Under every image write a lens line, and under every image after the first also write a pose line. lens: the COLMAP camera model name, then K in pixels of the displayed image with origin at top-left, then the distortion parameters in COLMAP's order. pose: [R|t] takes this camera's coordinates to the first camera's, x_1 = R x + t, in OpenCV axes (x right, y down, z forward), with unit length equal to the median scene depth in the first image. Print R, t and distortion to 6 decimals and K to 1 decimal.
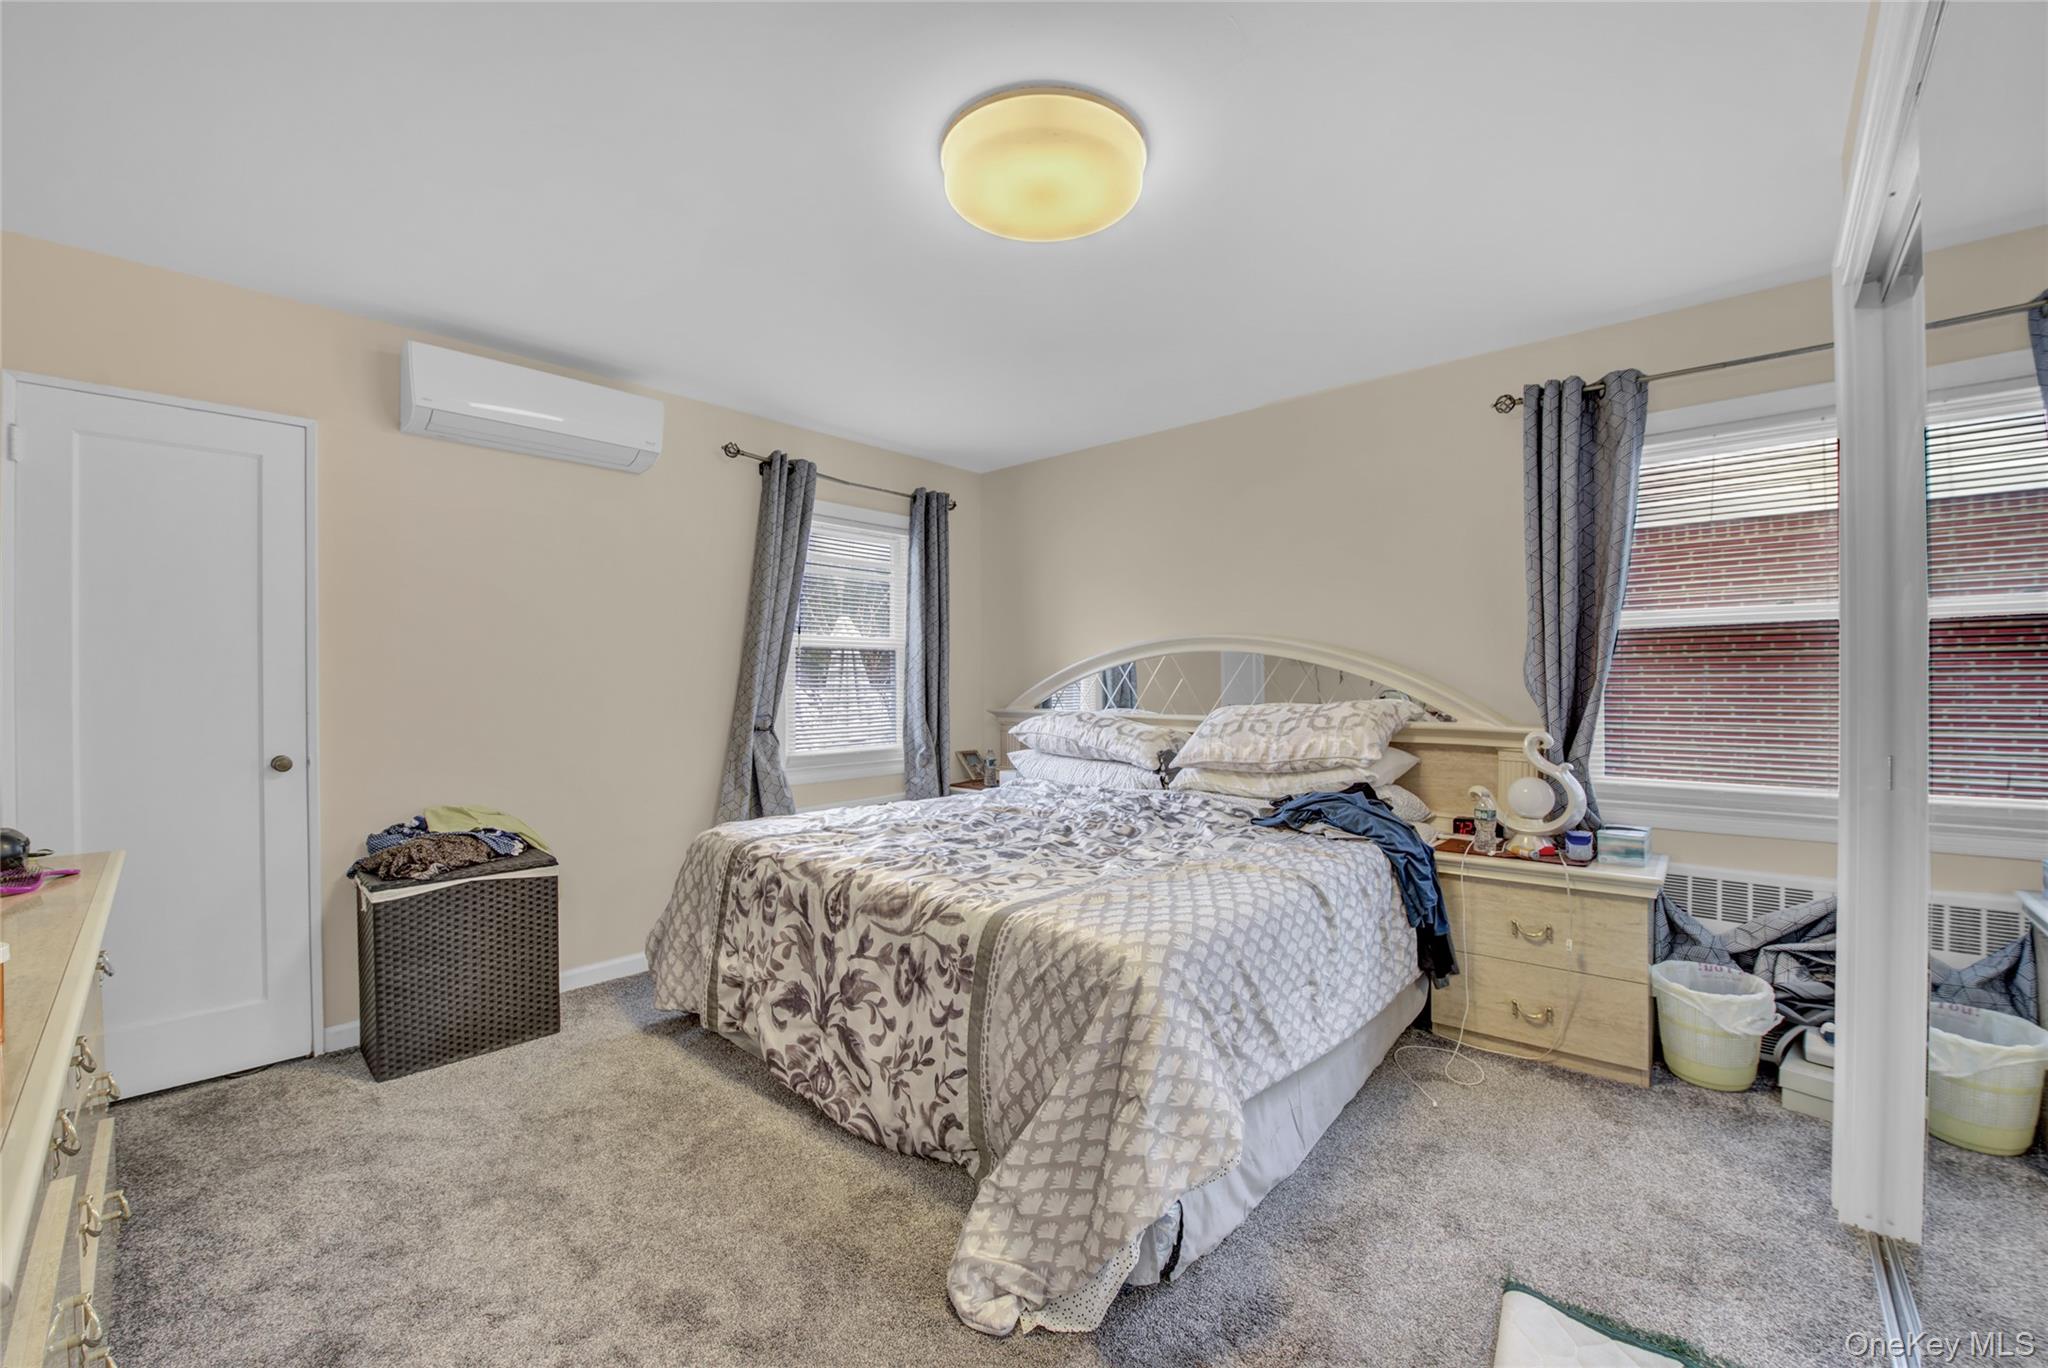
lens RADIAL K [[809.3, 0, 1029.9], [0, 809.3, 684.6], [0, 0, 1]] dist [-0.018377, -0.001134]
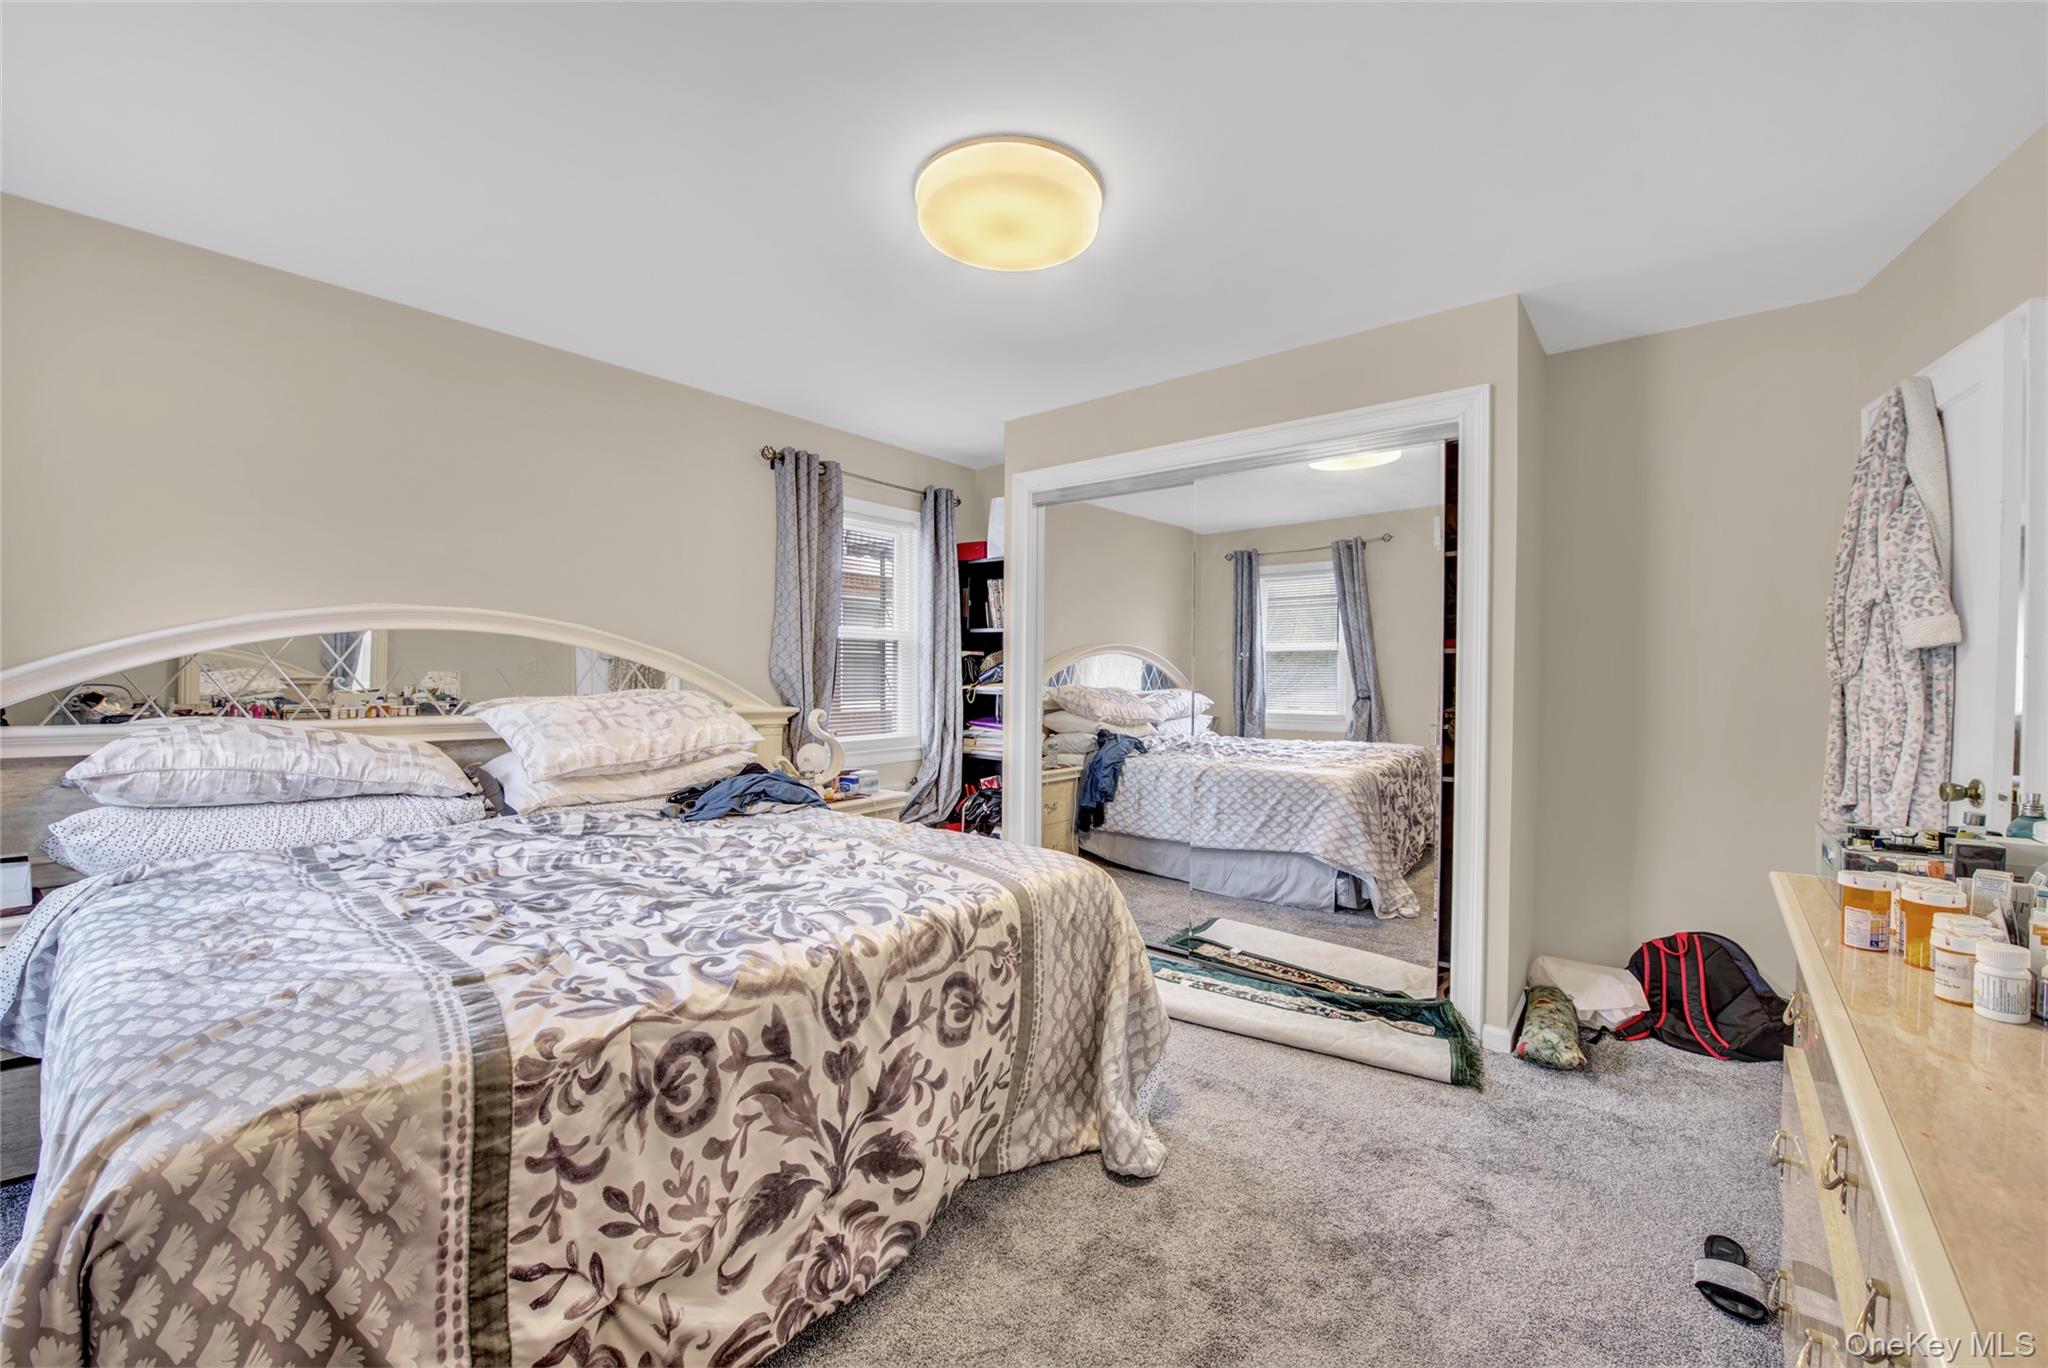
lens RADIAL K [[809.3, 0, 1030.3], [0, 809.3, 675.7], [0, 0, 1]] dist [-0.018377, -0.001134]
pose [[-0.052544, -0.003096, 0.998614, -0.935151], [-0.006947, 0.999972, 0.002735, -0.005942], [-0.998594, -0.006793, -0.052564, 0.875181]]
